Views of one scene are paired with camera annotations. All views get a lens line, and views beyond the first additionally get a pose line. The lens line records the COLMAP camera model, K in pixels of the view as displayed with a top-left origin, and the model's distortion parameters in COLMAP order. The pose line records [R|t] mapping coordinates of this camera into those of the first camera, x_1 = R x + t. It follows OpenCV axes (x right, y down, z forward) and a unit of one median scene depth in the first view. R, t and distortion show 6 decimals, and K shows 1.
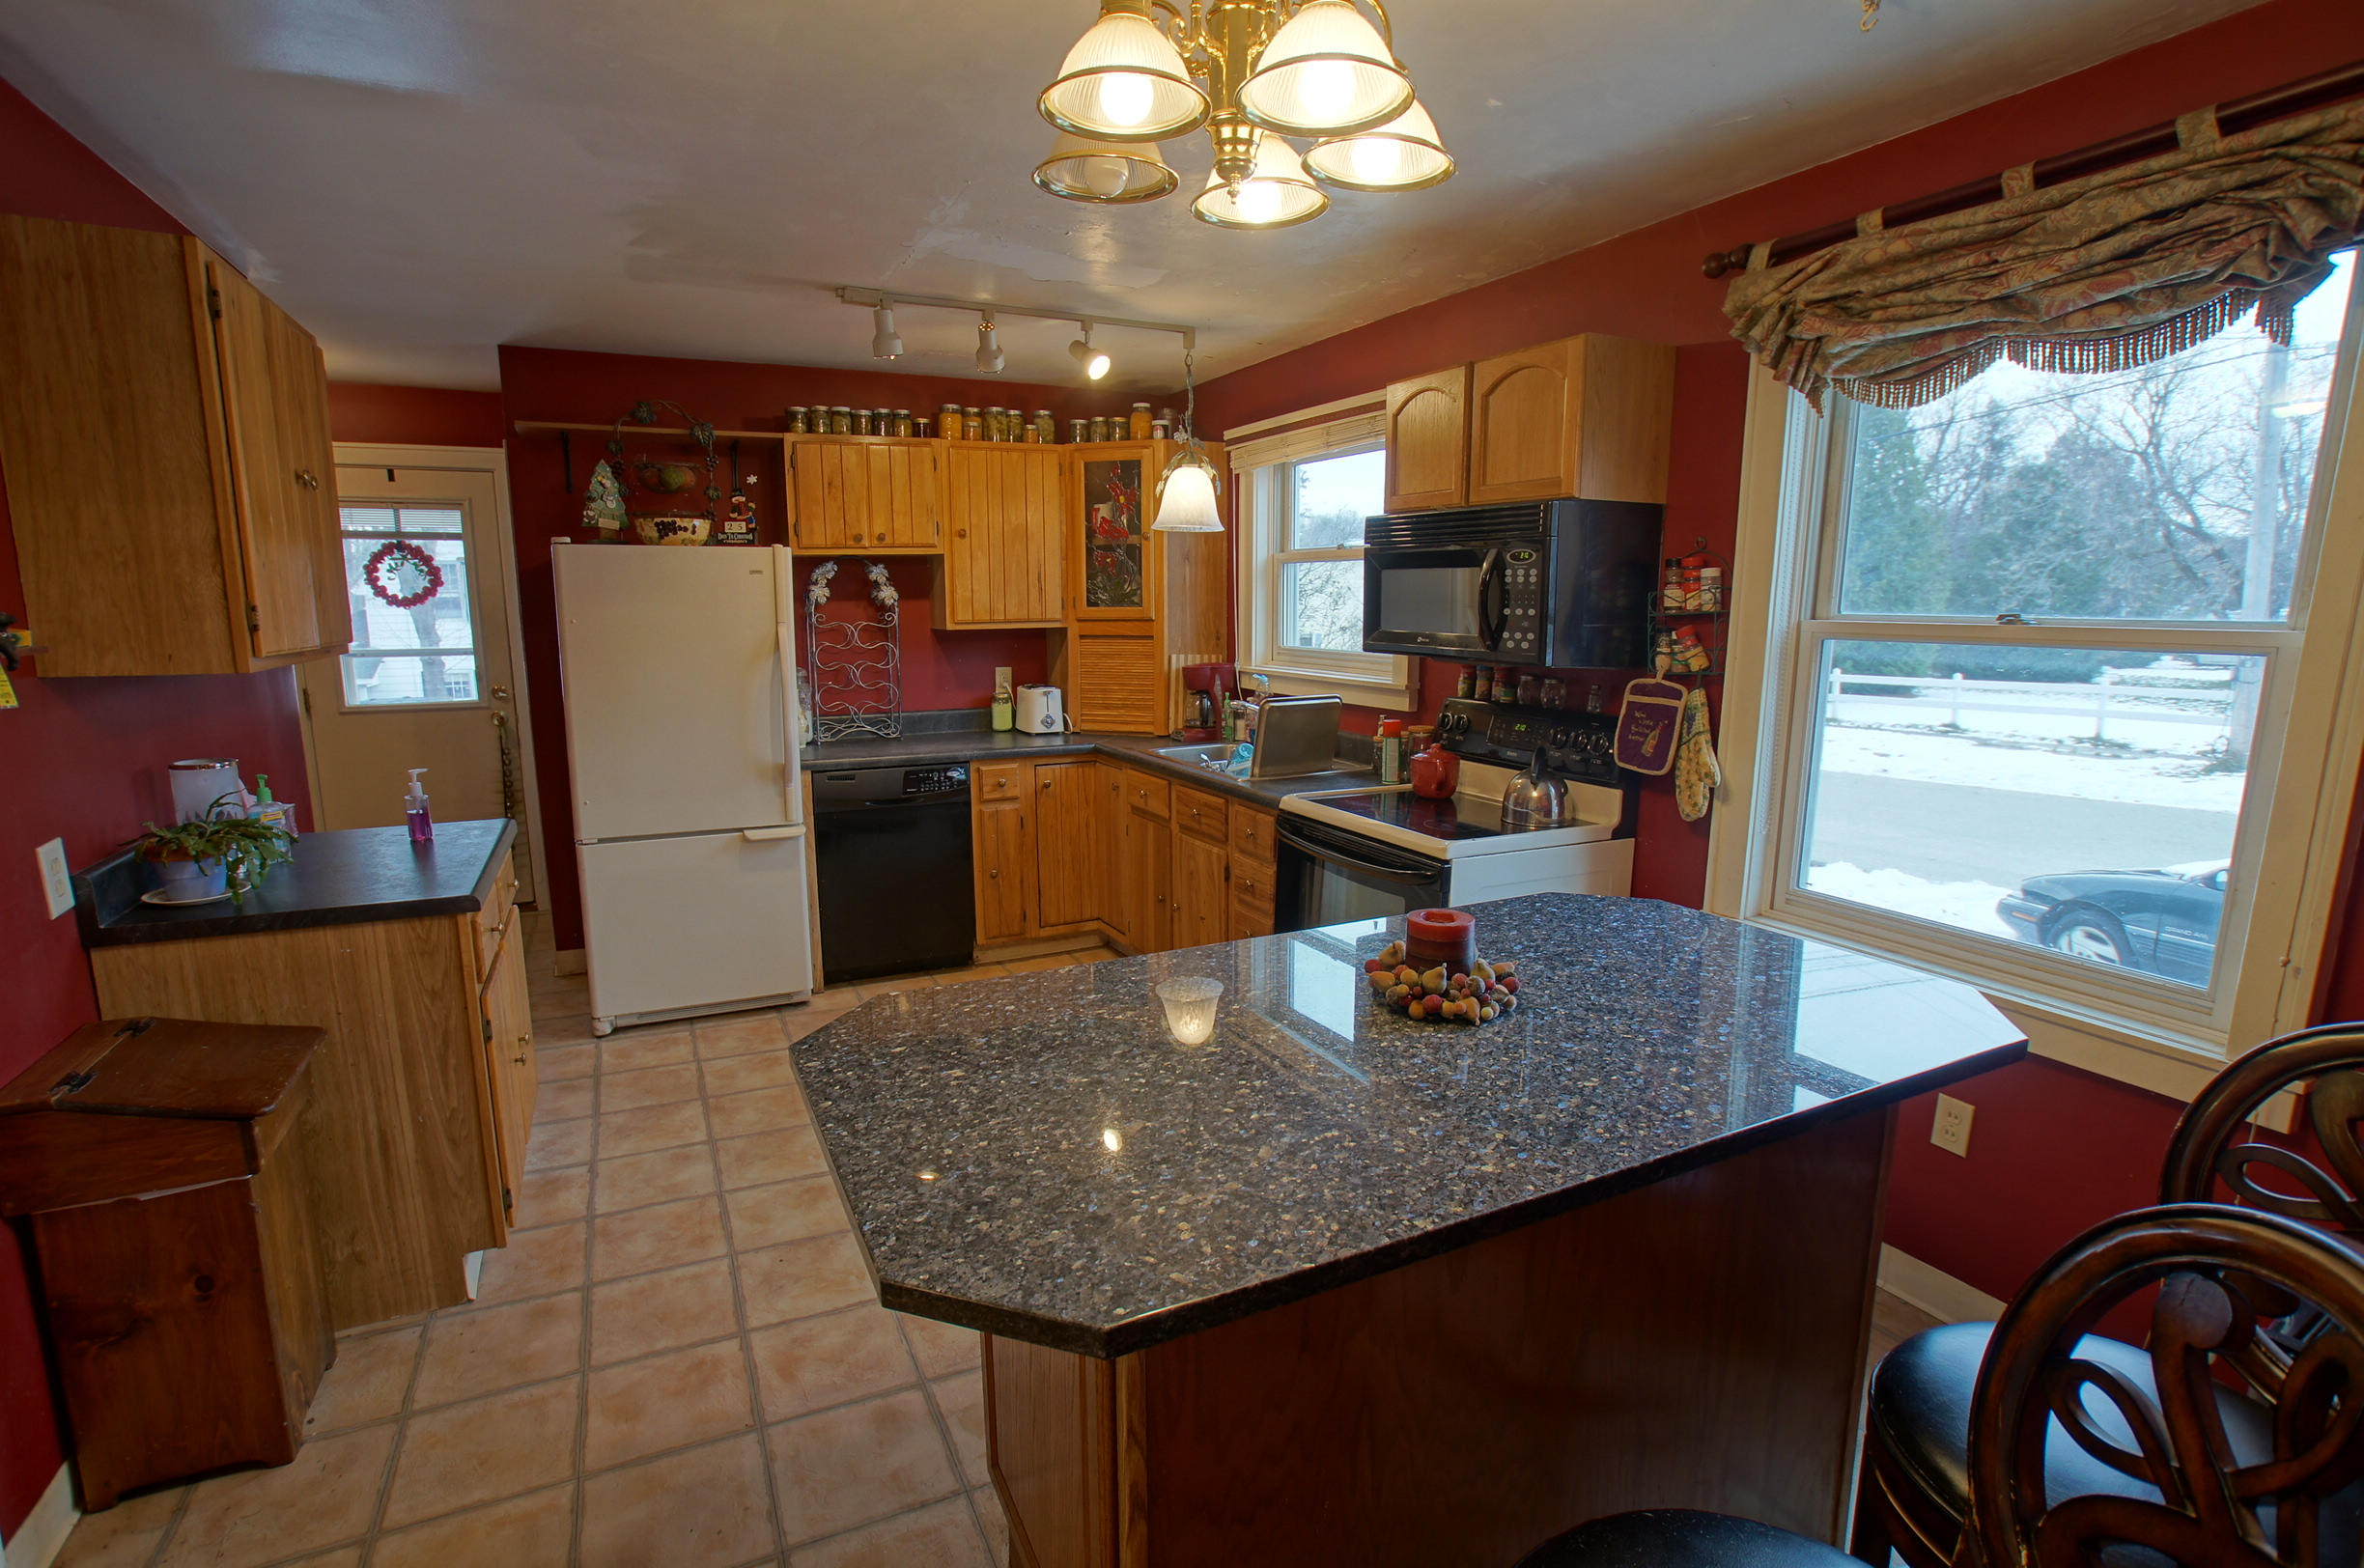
lens RADIAL K [[1128.4, 0, 1157.9], [0, 1128.4, 797.3], [0, 0, 1]] dist [-0.055535, 0.021215]
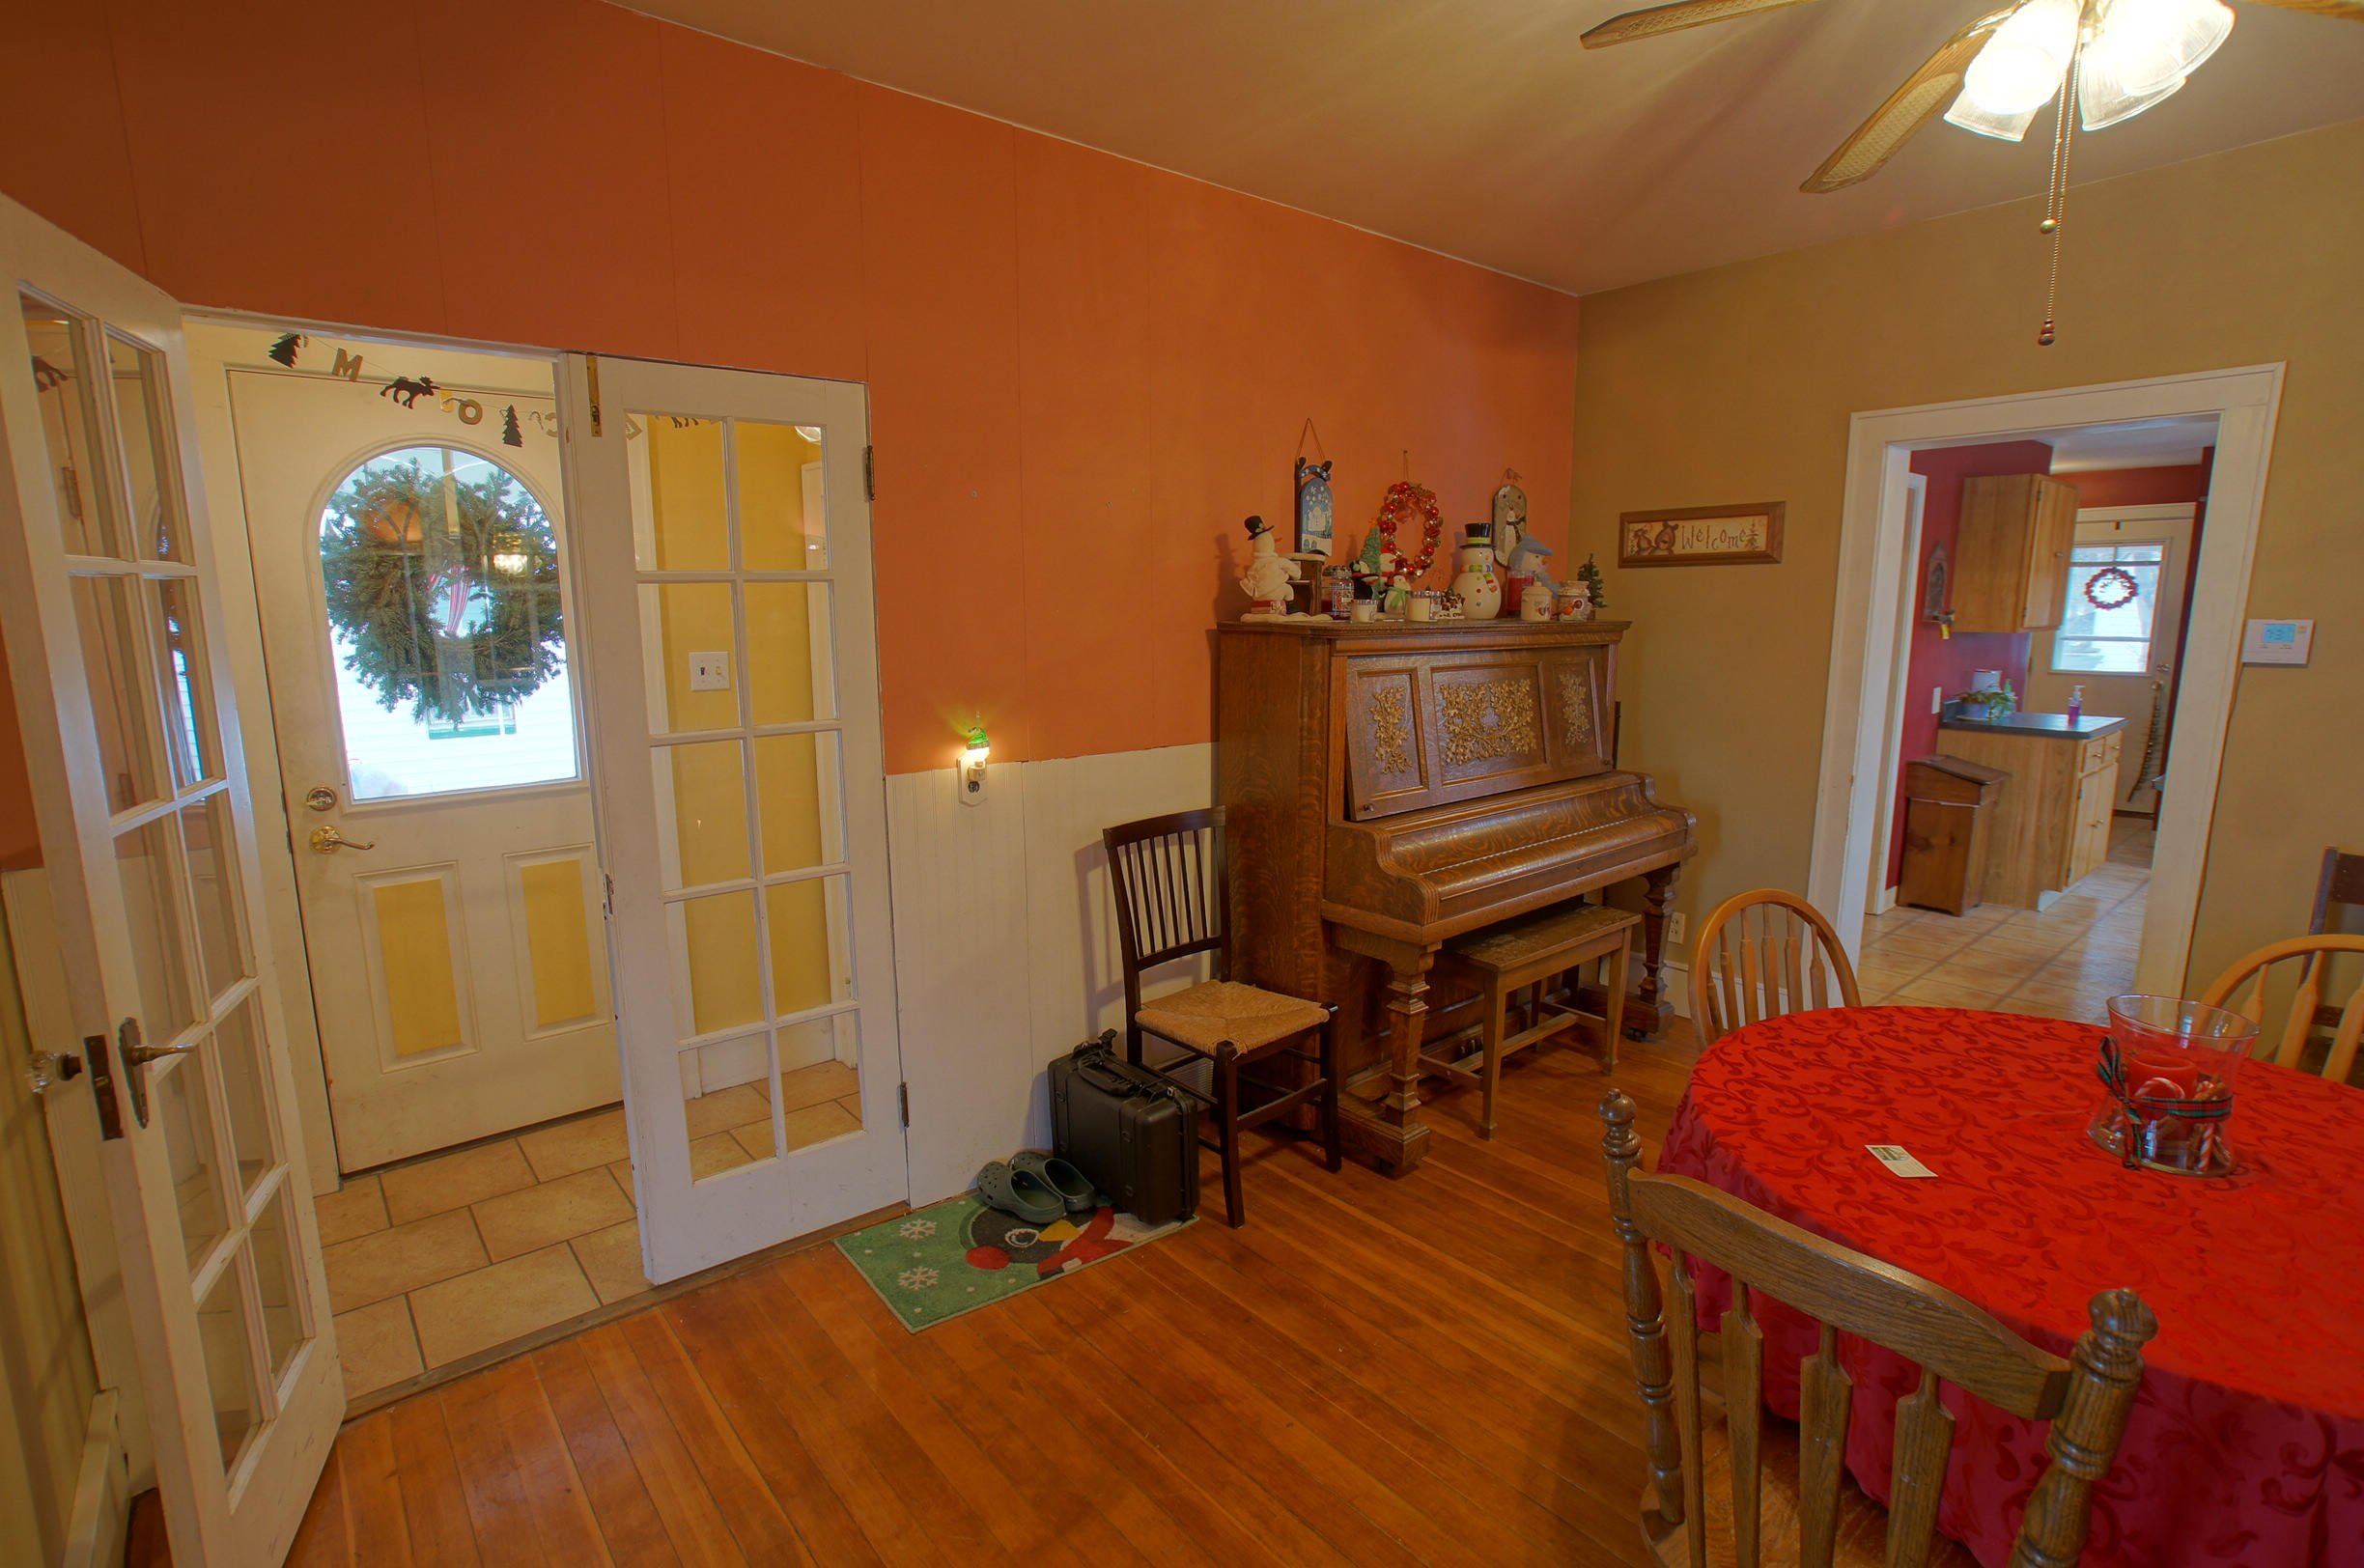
lens RADIAL K [[1128.4, 0, 1165.1], [0, 1128.4, 803.6], [0, 0, 1]] dist [-0.055535, 0.021215]
pose [[0.252470, 0.165089, -0.953417, 0.705282], [-0.162477, 0.978580, 0.126421, 0.163727], [0.953866, 0.122991, 0.273885, -0.927495]]
